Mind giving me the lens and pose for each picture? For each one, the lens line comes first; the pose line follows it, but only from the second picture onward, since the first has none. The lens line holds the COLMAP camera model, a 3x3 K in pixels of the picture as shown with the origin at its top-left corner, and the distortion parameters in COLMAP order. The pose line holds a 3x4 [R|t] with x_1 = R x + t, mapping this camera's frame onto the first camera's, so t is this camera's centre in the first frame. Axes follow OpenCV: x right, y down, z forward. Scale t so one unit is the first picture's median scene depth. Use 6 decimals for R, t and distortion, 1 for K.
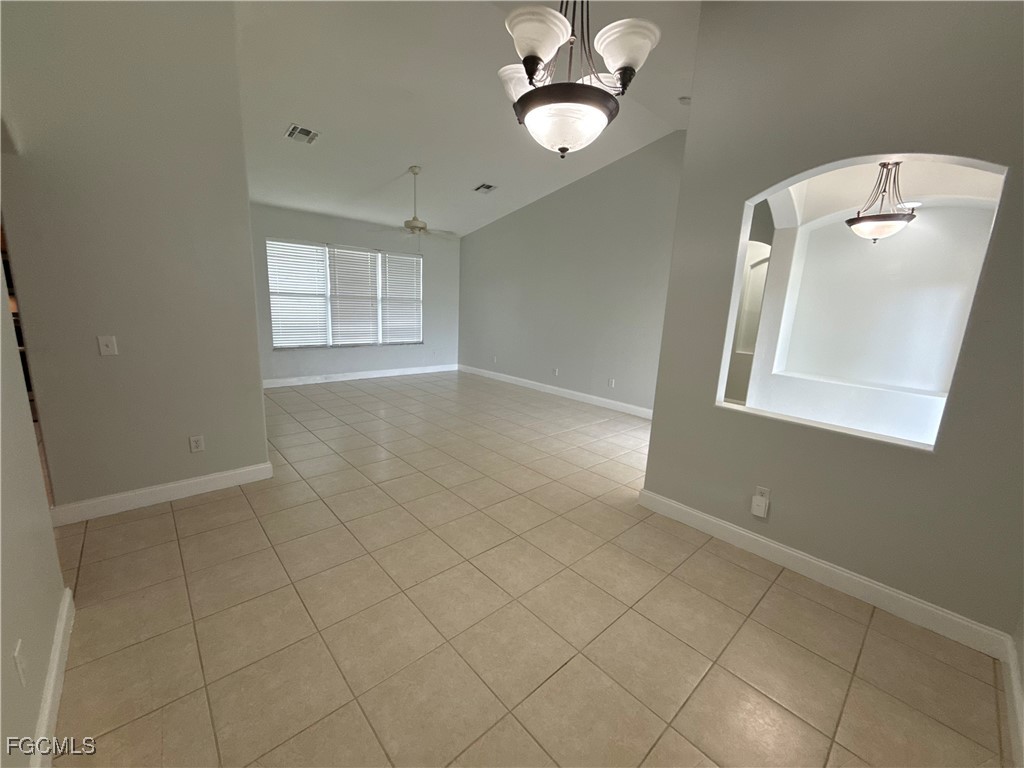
lens RADIAL K [[408.7, 0, 511.3], [0, 408.7, 383.4], [0, 0, 1]] dist [0.002115, 0.000563]
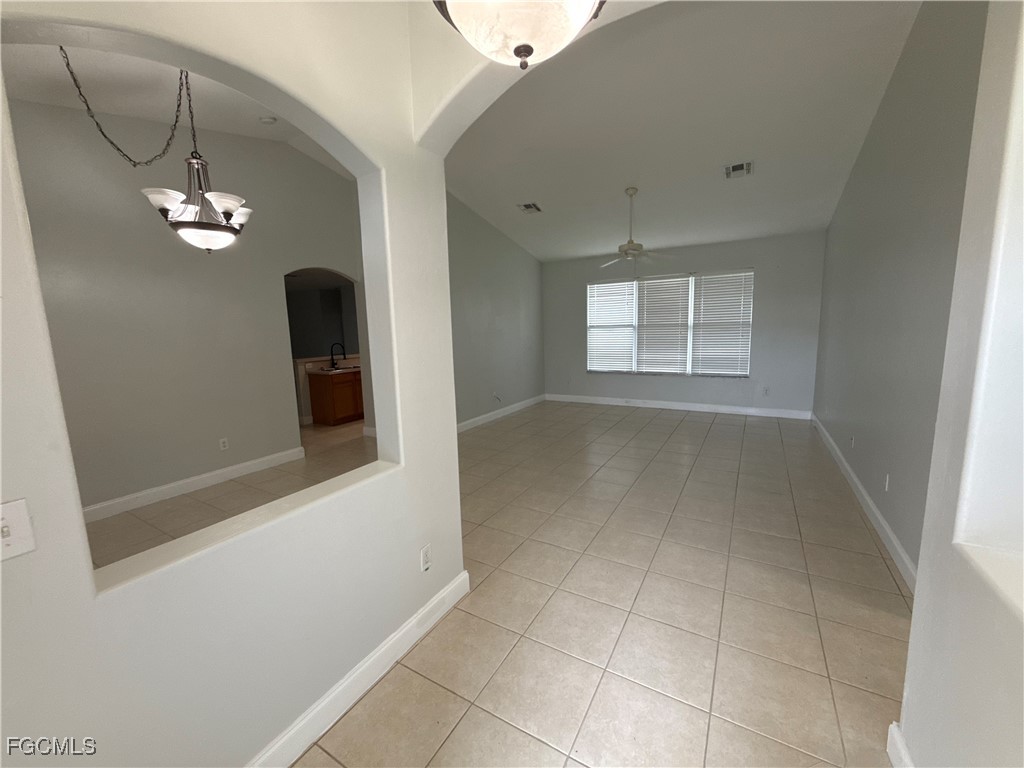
lens RADIAL K [[408.7, 0, 510.6], [0, 408.7, 383.9], [0, 0, 1]] dist [0.002115, 0.000563]
pose [[0.288055, 0.078137, -0.954421, 0.471493], [-0.149809, 0.988071, 0.035678, -0.051867], [0.945823, 0.132703, 0.296325, 0.382018]]
